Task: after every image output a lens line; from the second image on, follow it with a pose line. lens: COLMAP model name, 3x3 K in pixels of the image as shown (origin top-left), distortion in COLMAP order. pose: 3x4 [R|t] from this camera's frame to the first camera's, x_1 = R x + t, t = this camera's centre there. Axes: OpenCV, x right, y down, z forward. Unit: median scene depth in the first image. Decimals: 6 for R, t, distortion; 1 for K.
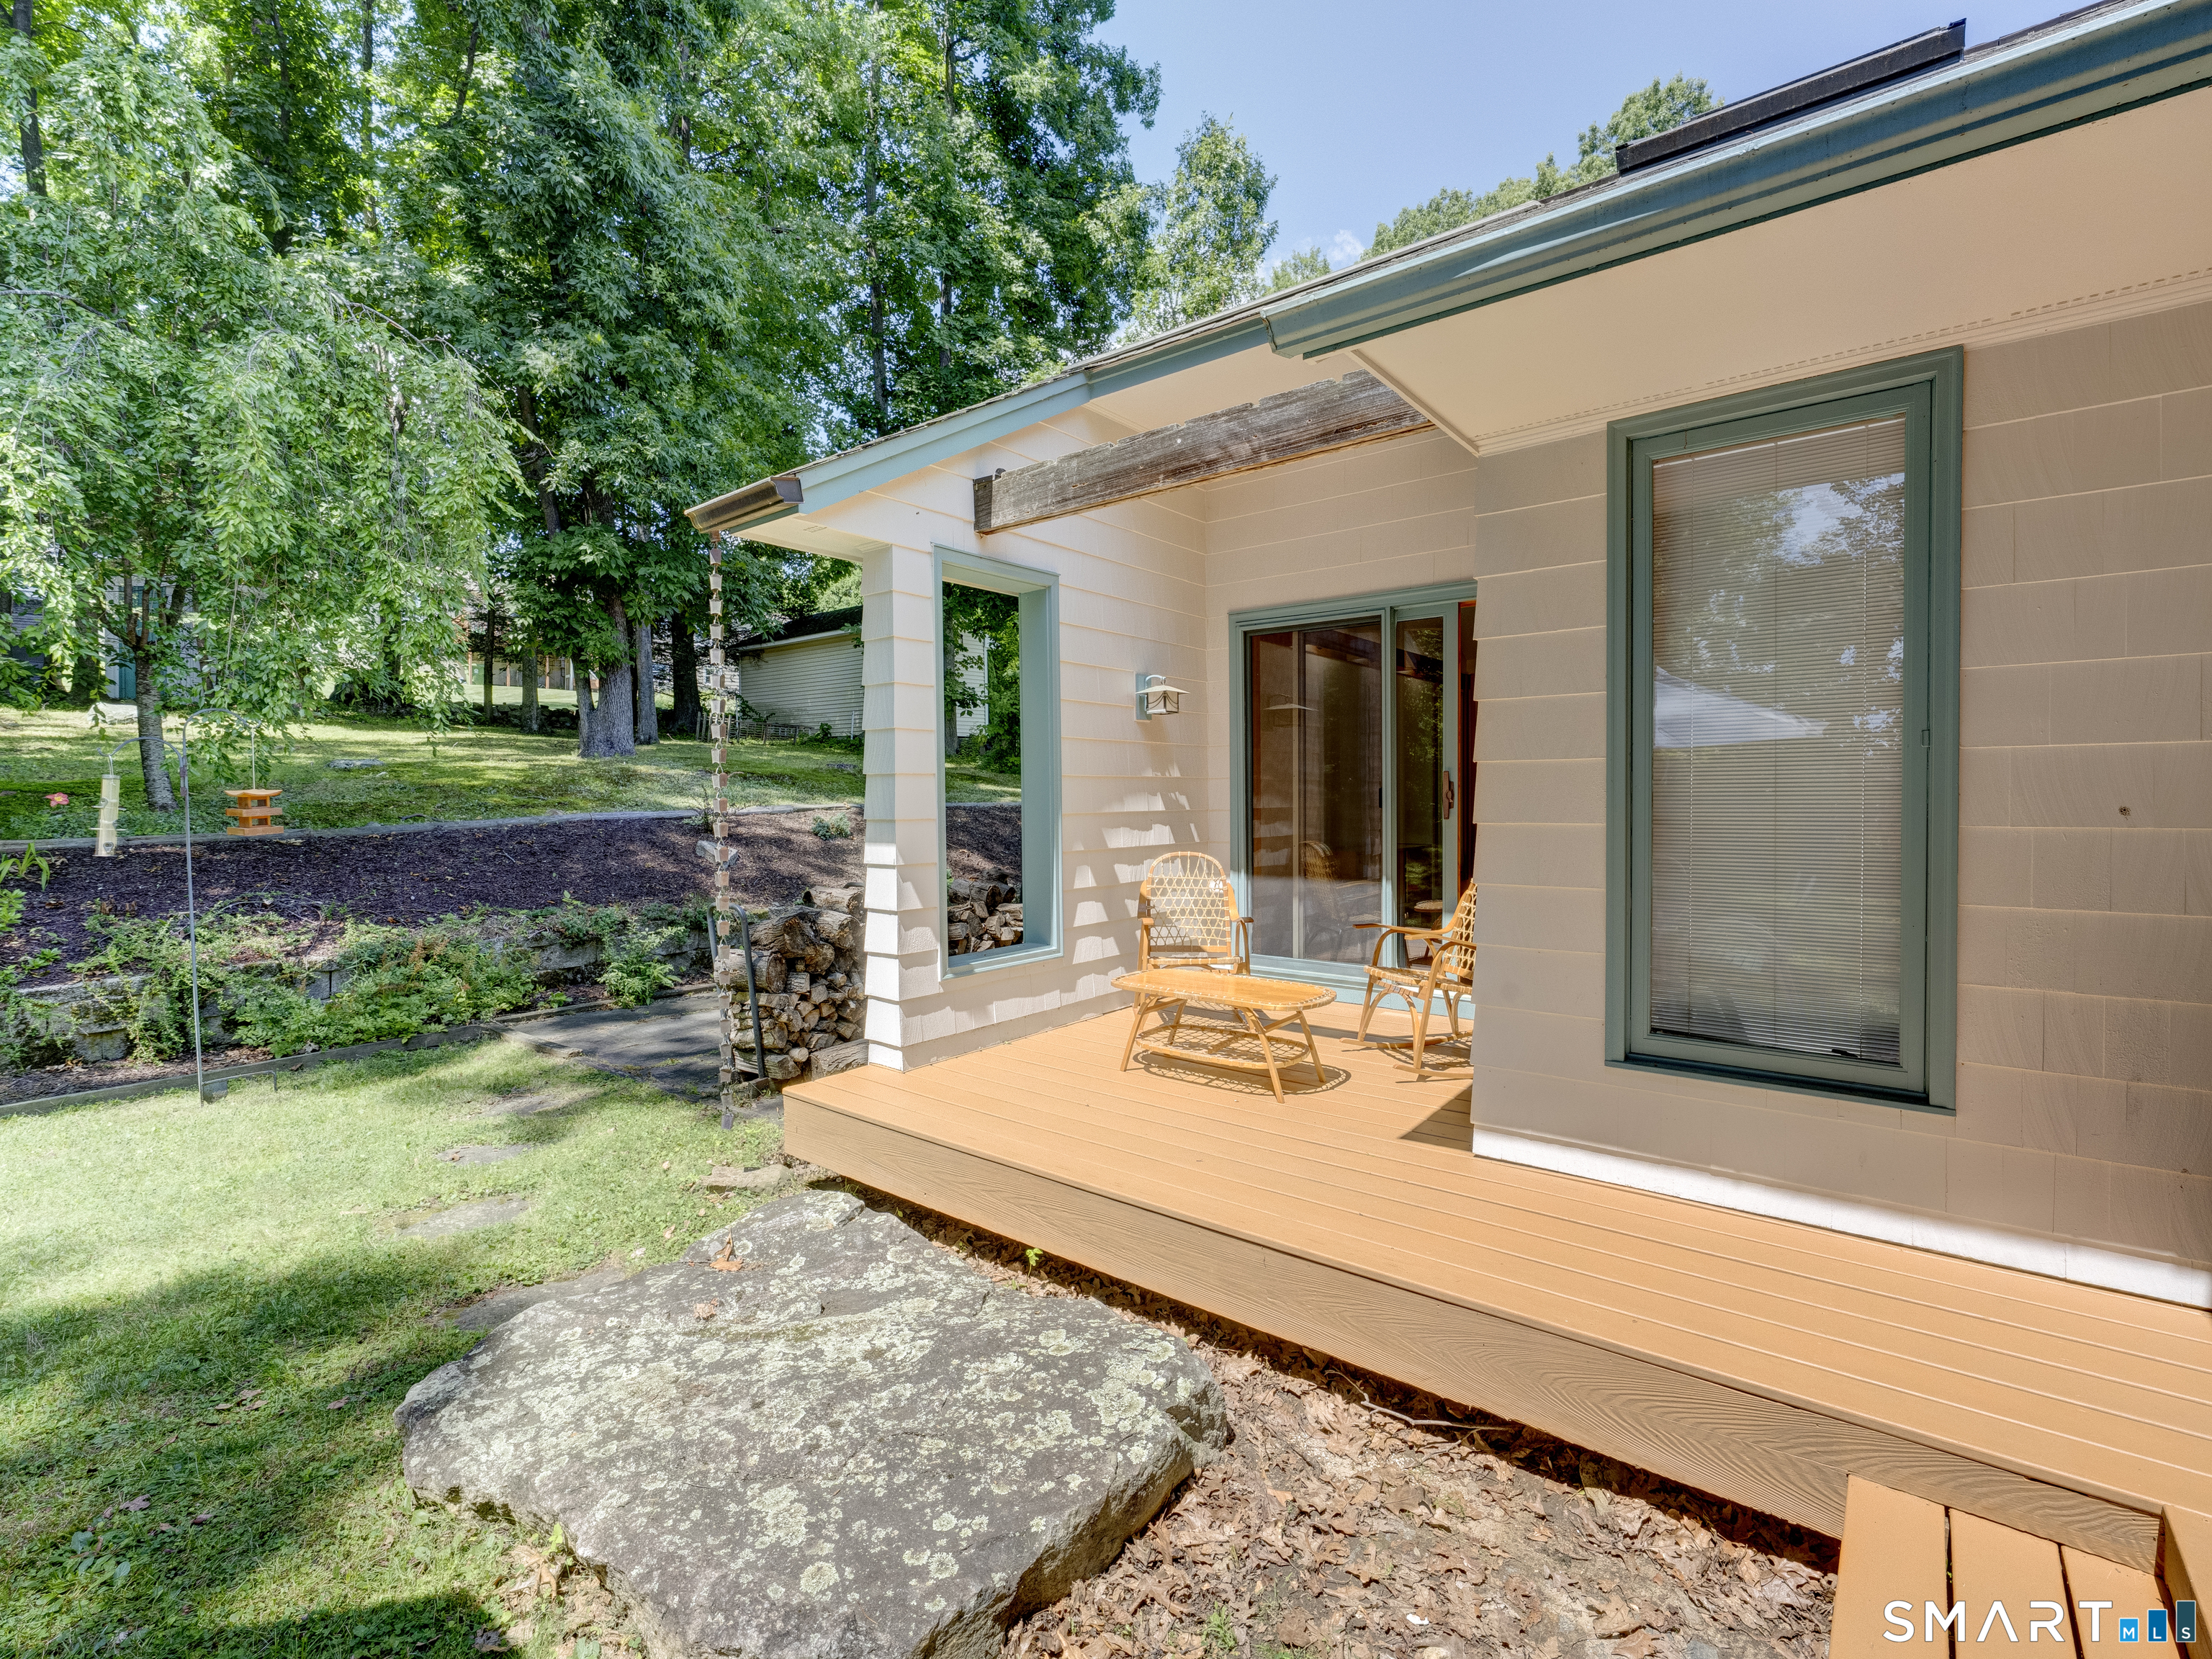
lens RADIAL K [[1008.3, 0, 1106.0], [0, 1008.3, 829.5], [0, 0, 1]] dist [-0.003156, 0.000041]
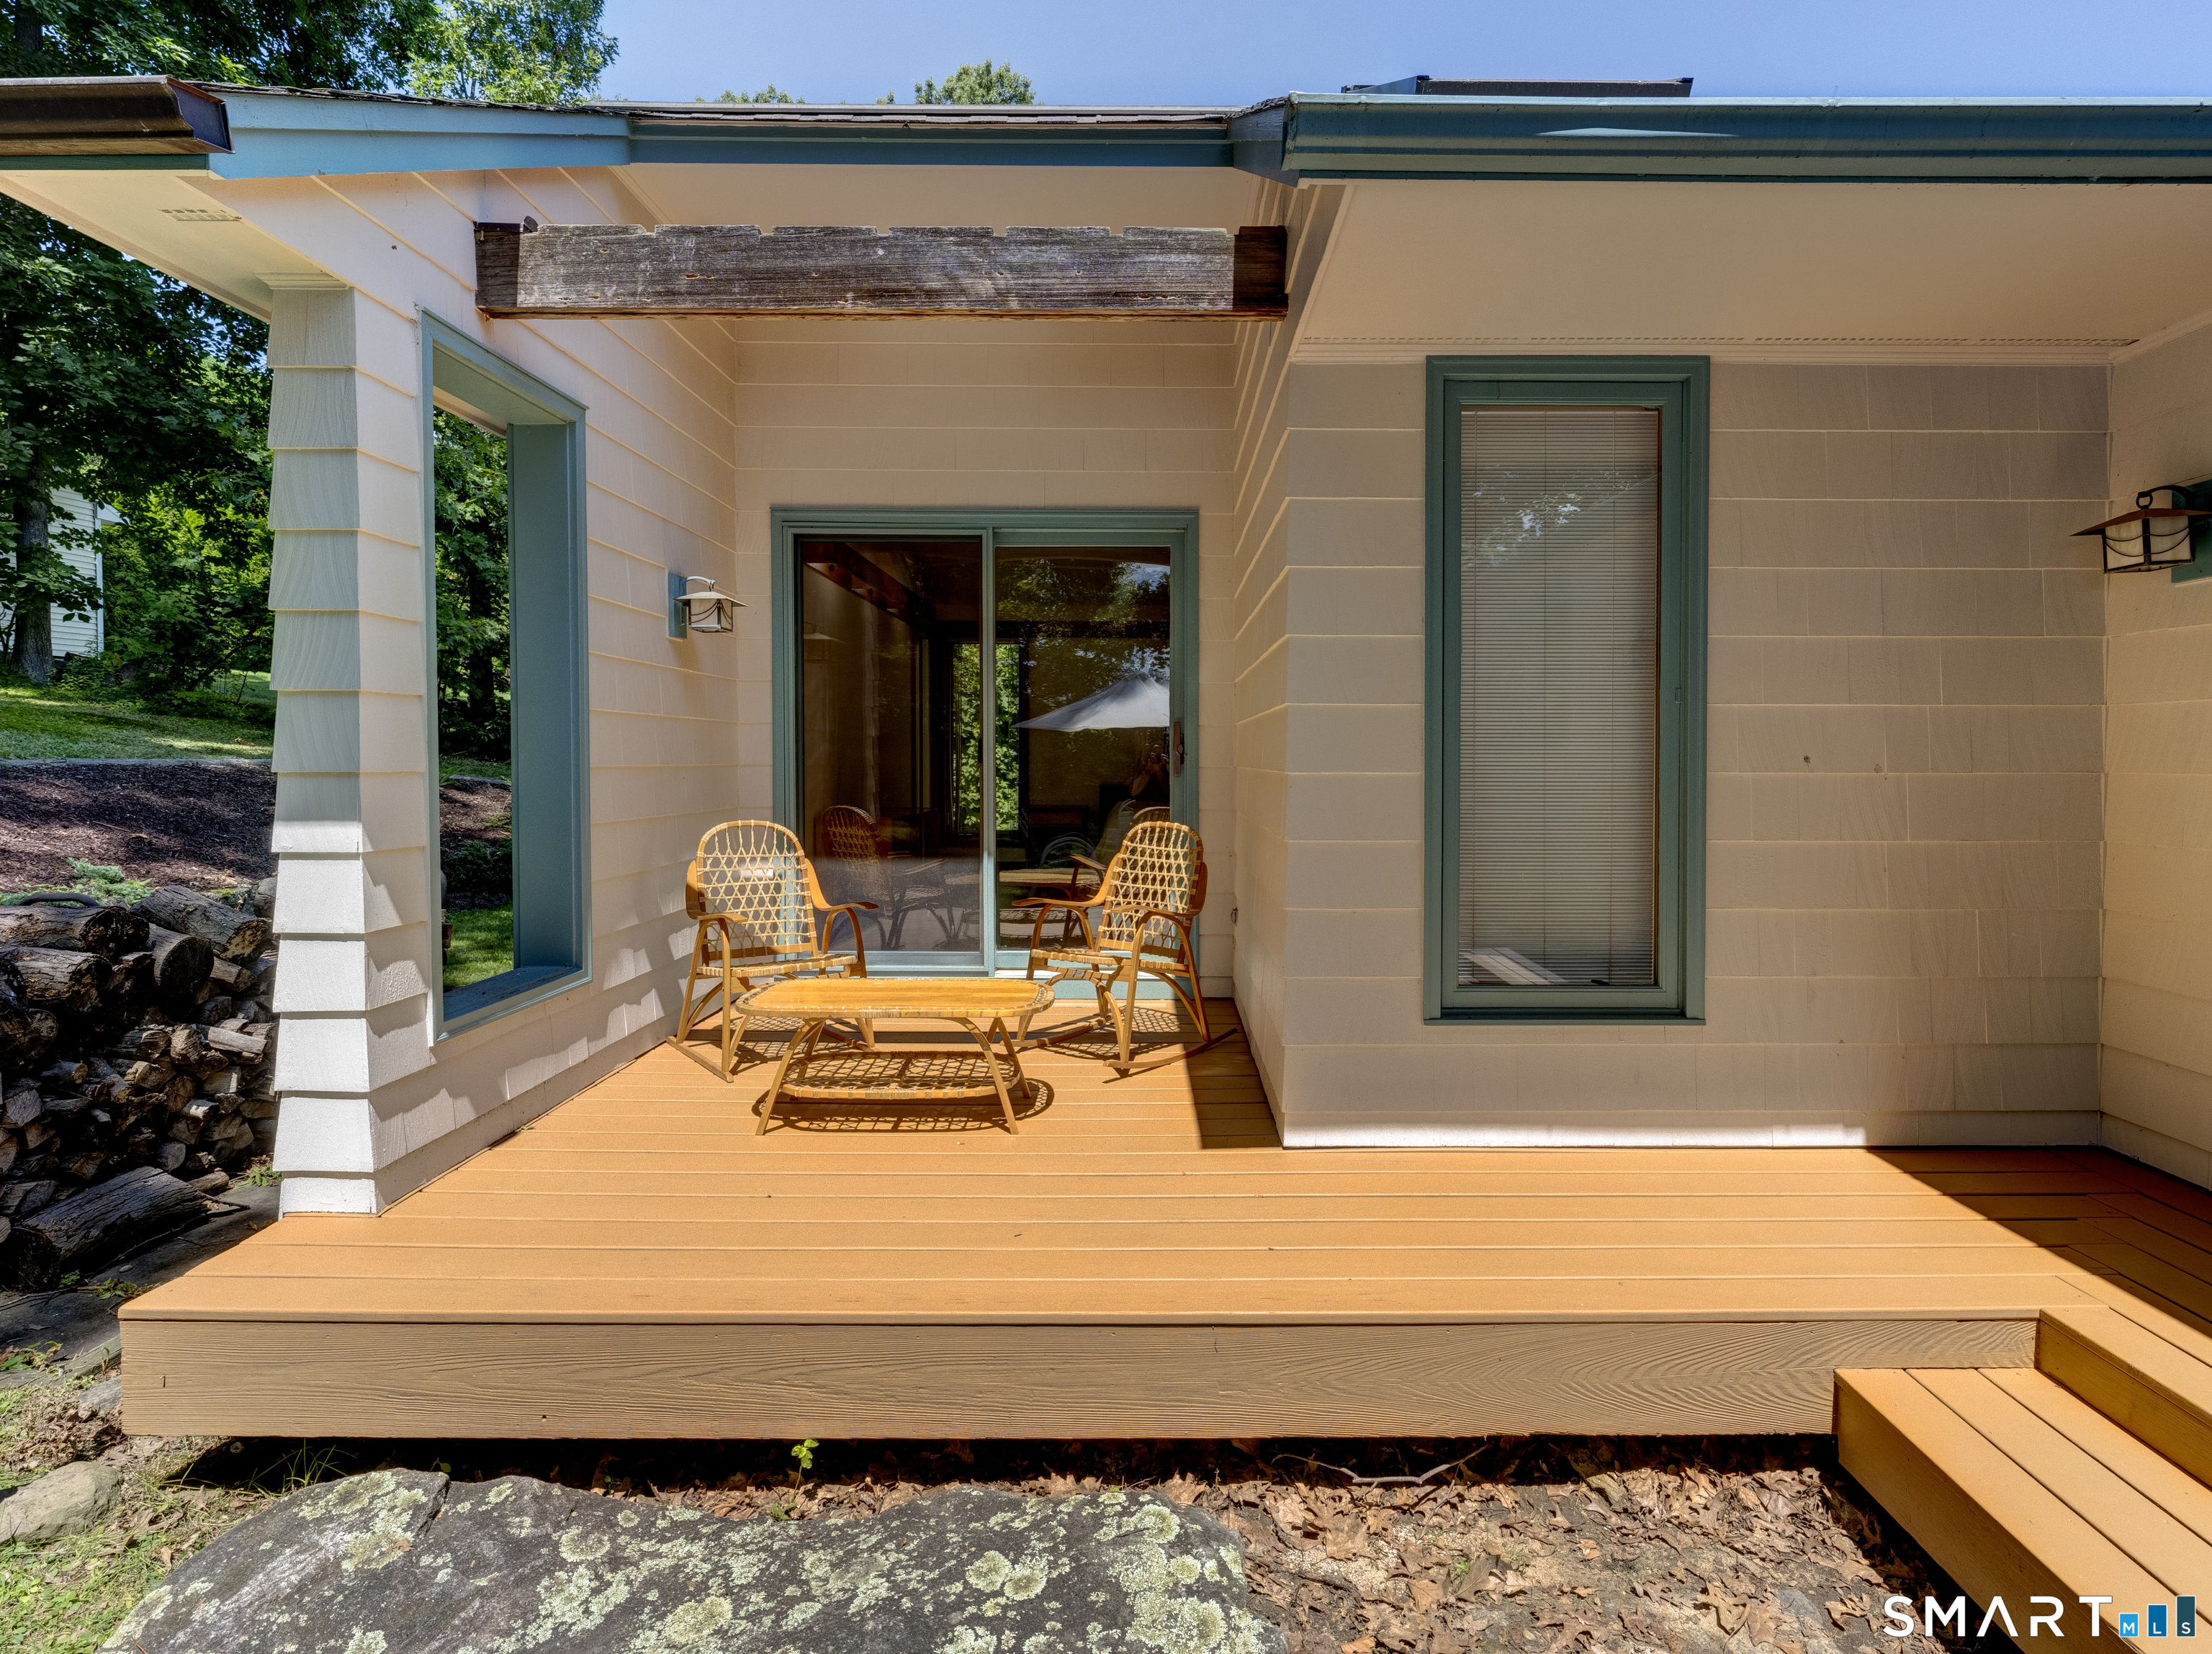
lens RADIAL K [[1108.4, 0, 1162.4], [0, 1108.4, 783.6], [0, 0, 1]] dist [0.001221, -0.001426]
pose [[0.778083, -0.003876, 0.628149, -0.311983], [0.012158, 0.999887, -0.008891, 0.009534], [-0.628044, 0.014555, 0.778042, 0.288949]]
